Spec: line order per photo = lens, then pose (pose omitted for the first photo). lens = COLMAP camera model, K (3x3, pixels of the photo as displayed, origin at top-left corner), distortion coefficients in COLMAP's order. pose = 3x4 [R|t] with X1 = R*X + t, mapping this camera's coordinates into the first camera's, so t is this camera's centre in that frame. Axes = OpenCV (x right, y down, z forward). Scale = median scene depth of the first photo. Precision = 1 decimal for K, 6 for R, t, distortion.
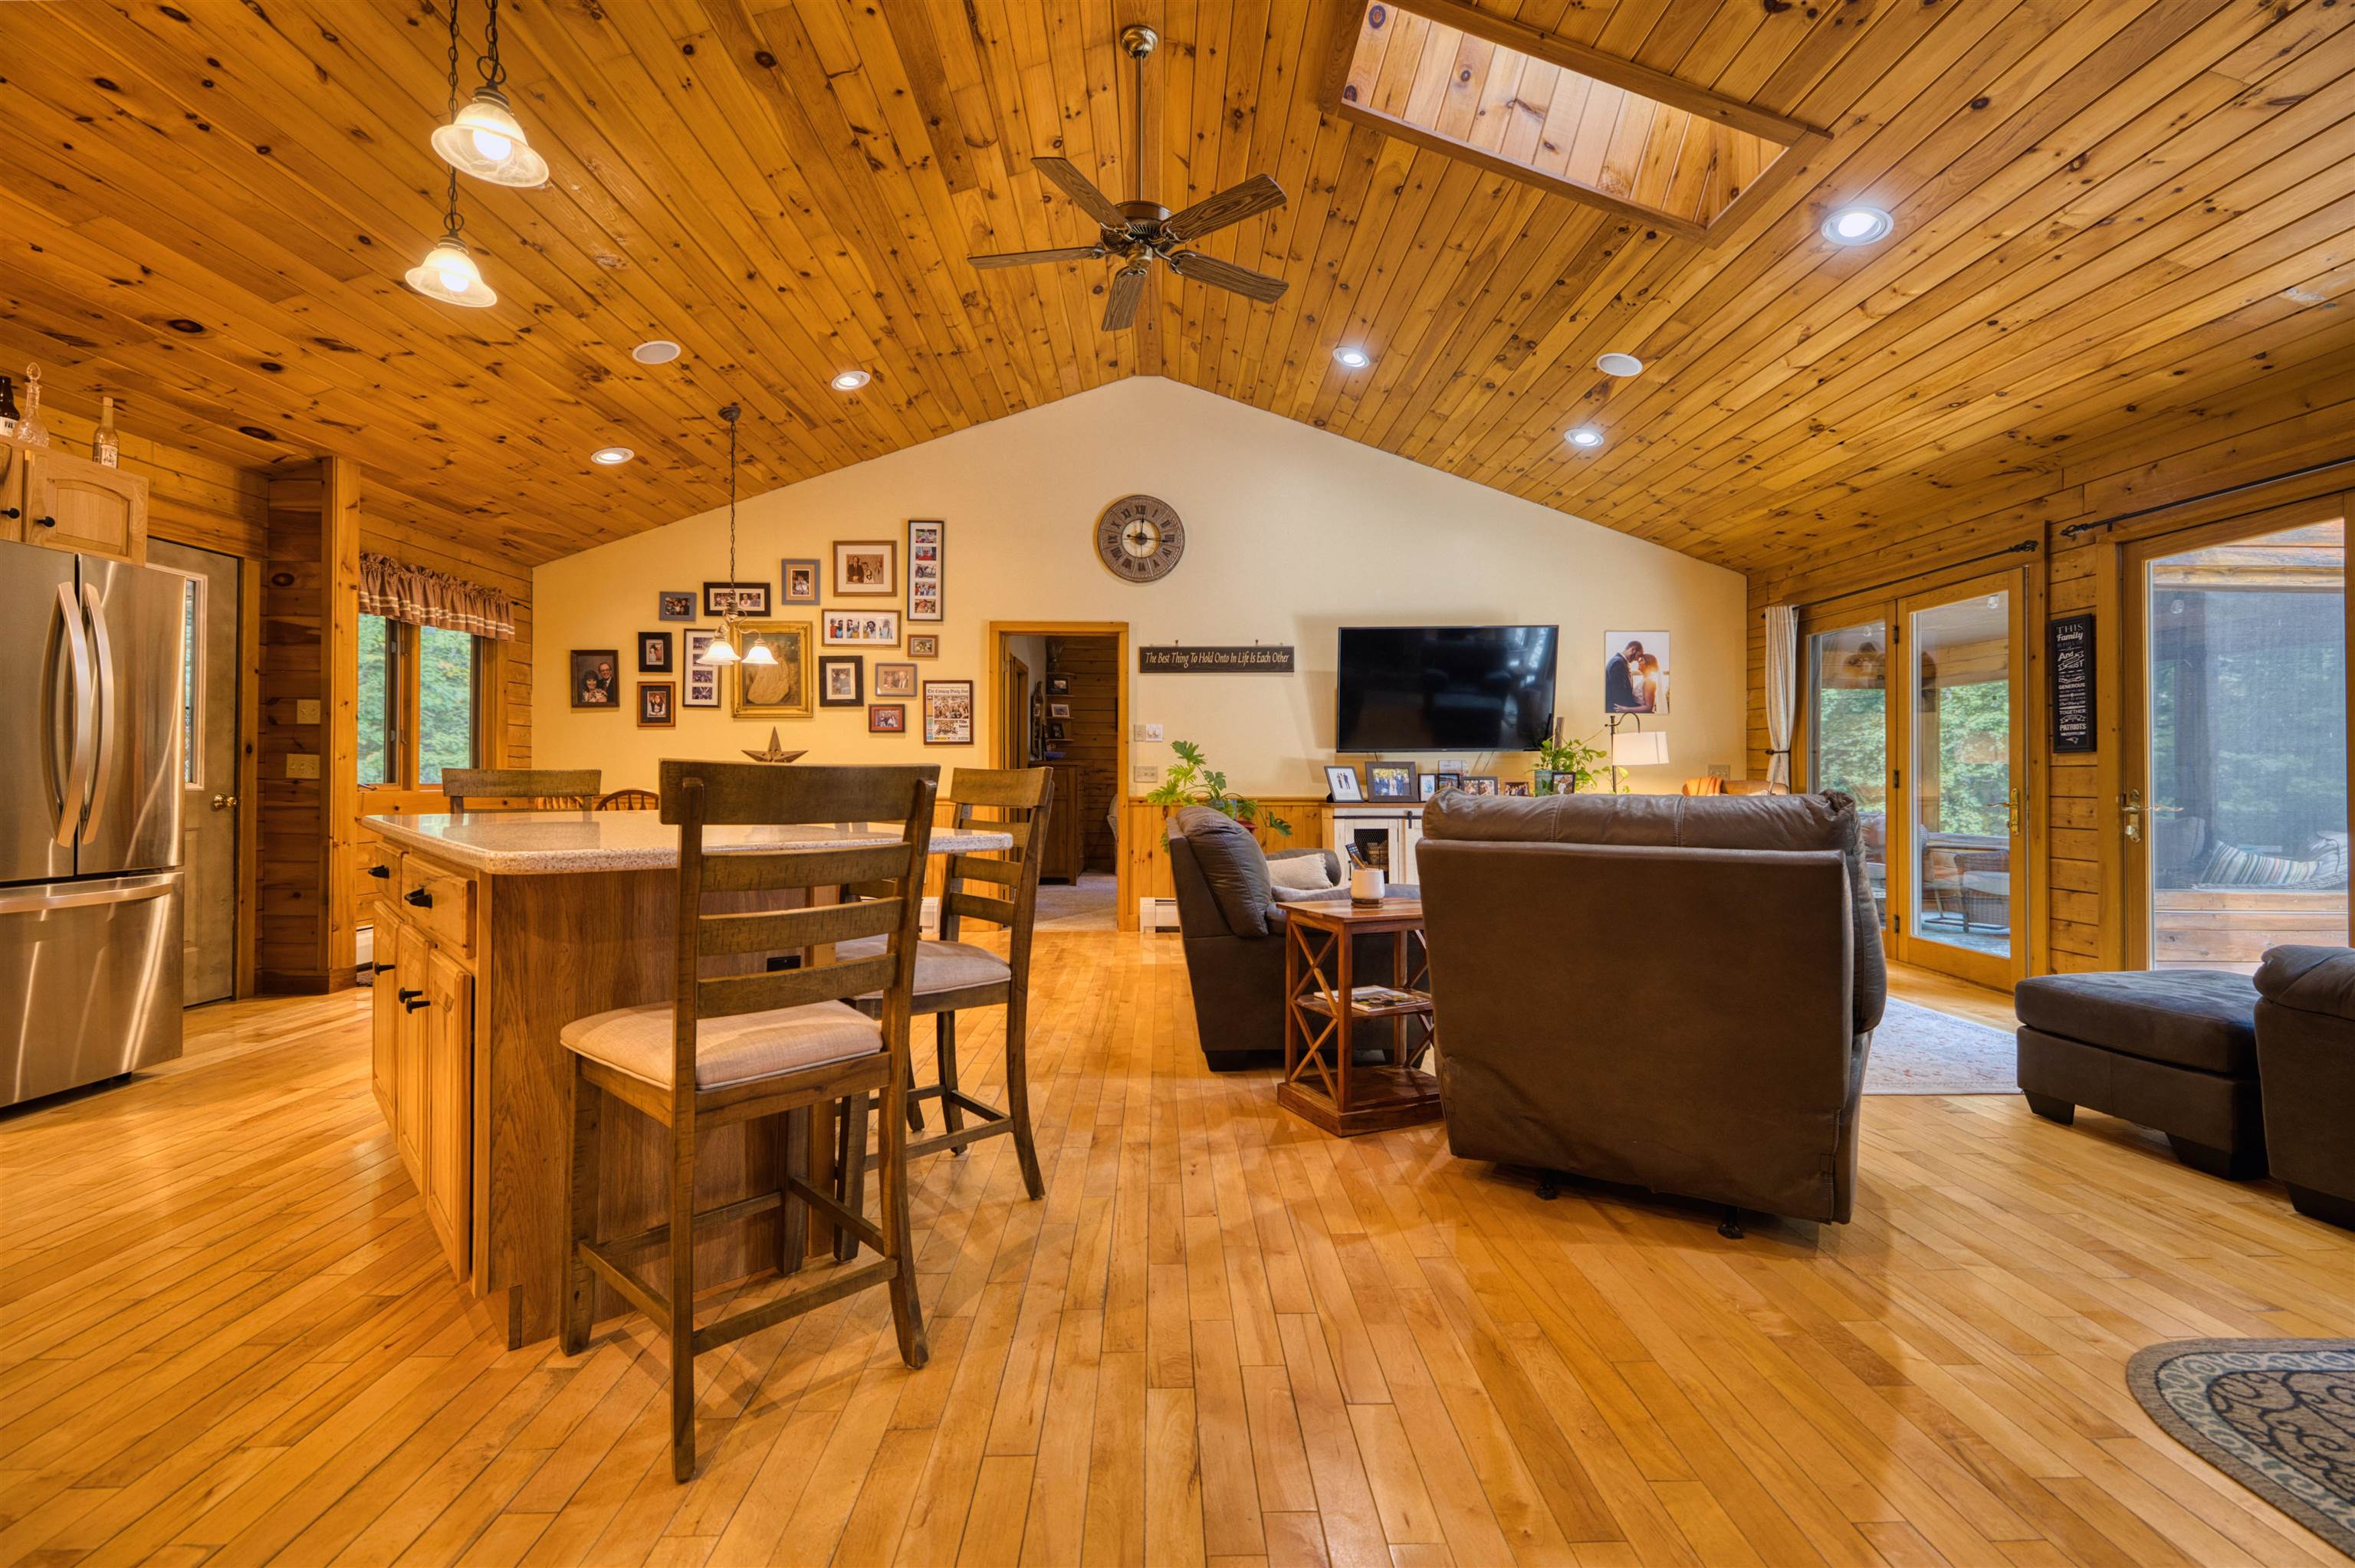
lens RADIAL K [[1045.6, 0, 1165.3], [0, 1045.6, 771.5], [0, 0, 1]] dist [-0.000046, 0.001316]
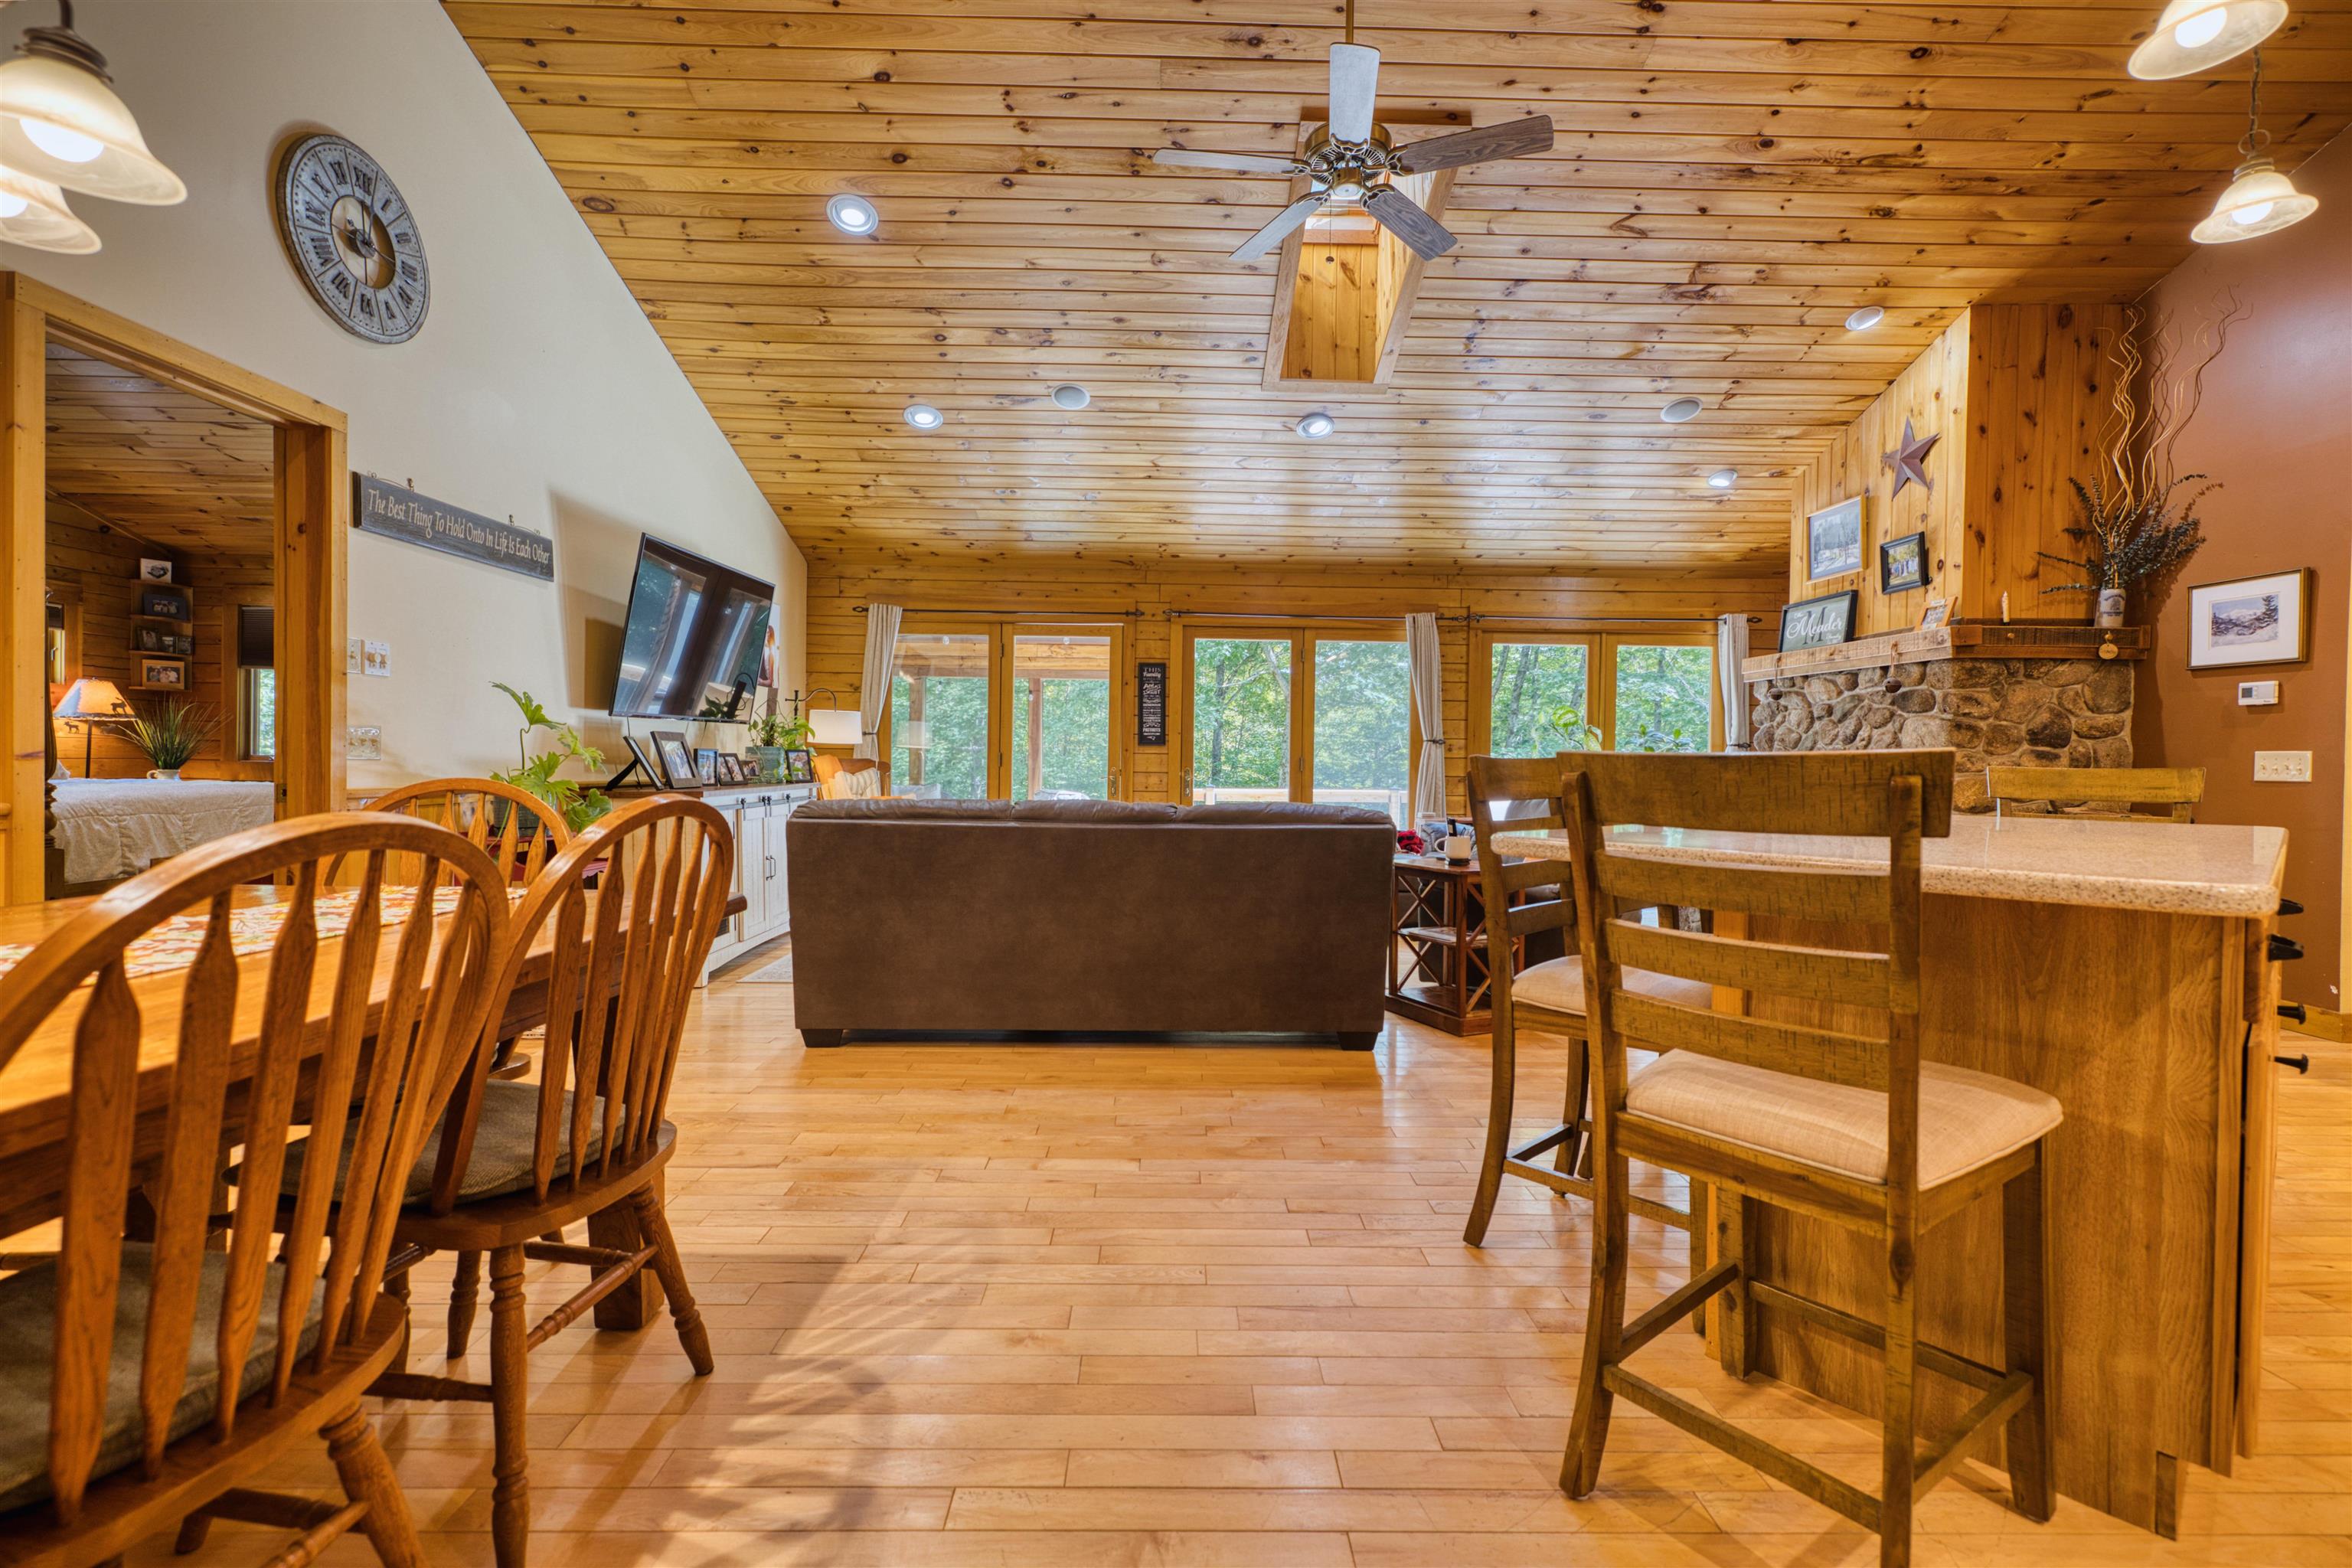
lens RADIAL K [[1044.4, 0, 1201.1], [0, 1044.4, 774.3], [0, 0, 1]] dist [-0.000046, 0.001316]
pose [[-0.029333, -0.013544, 0.999478, -0.508889], [-0.020471, 0.999707, 0.012946, 0.003114], [-0.999360, -0.020080, -0.029601, 0.631301]]
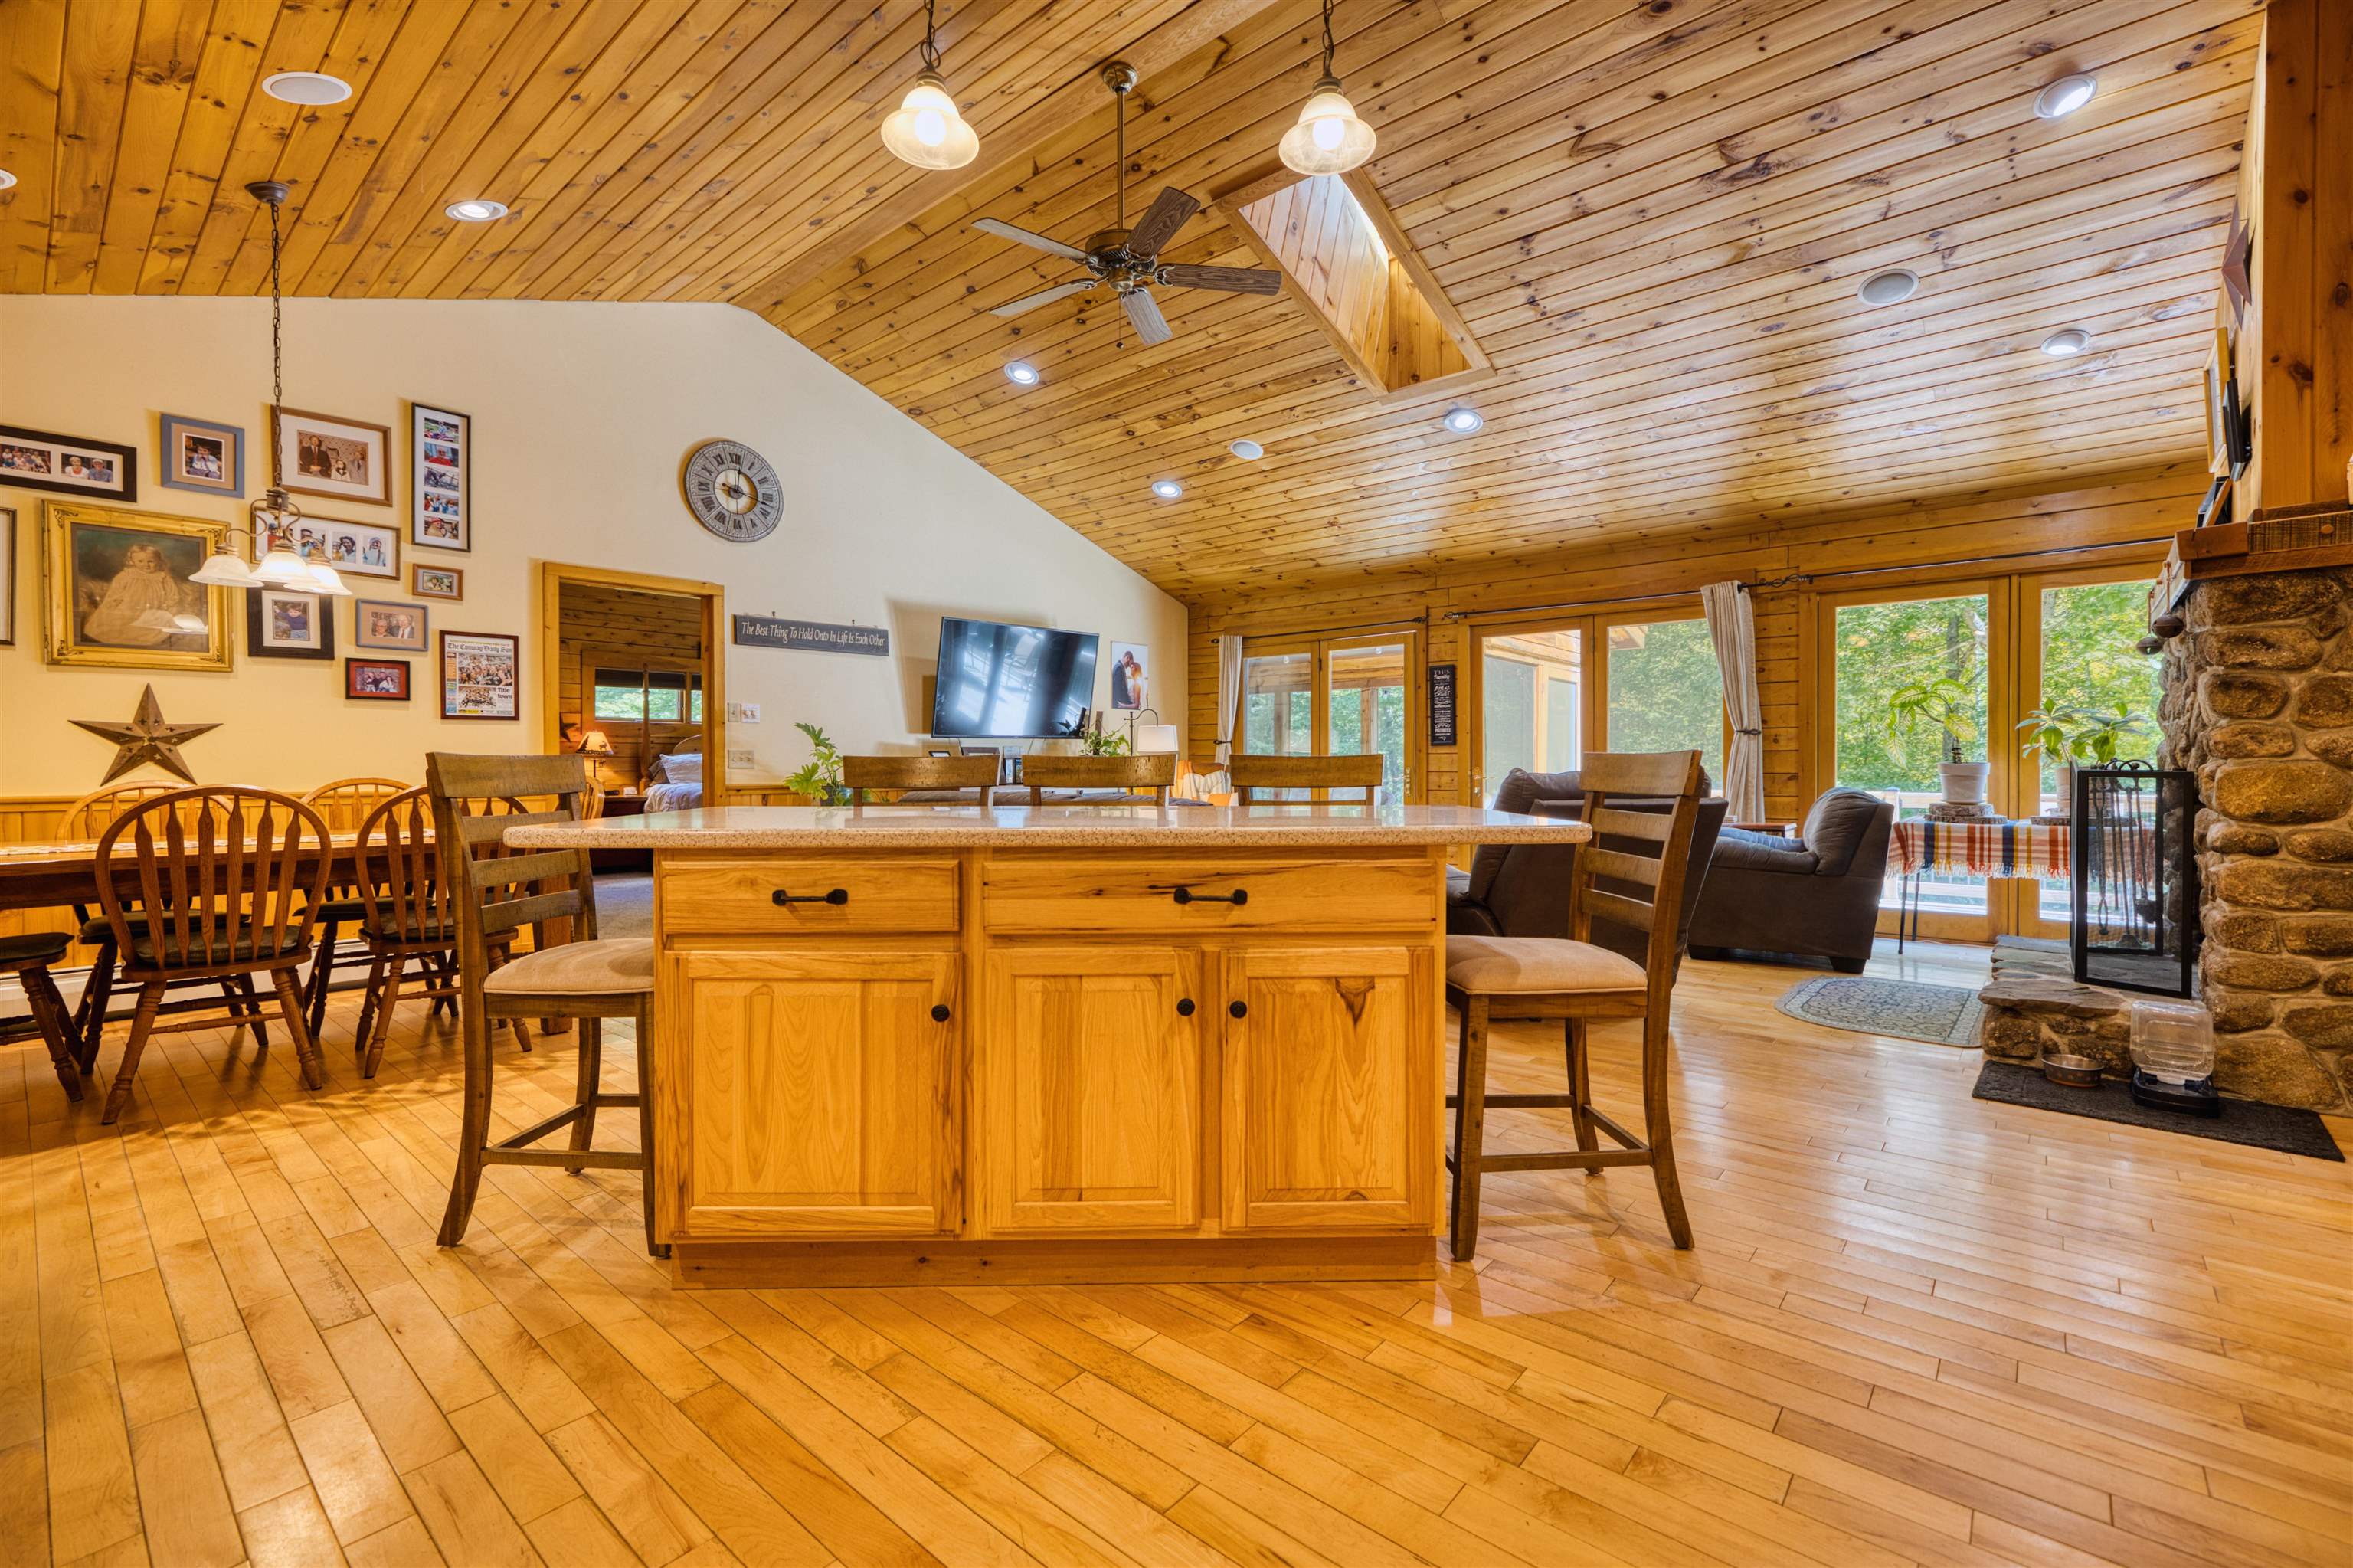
lens RADIAL K [[1044.9, 0, 1198.6], [0, 1044.9, 771.6], [0, 0, 1]] dist [-0.000046, 0.001316]
pose [[0.651521, -0.010557, 0.758557, -0.439606], [-0.000791, 0.999893, 0.014595, -0.000151], [-0.758630, -0.010109, 0.651443, 0.128145]]
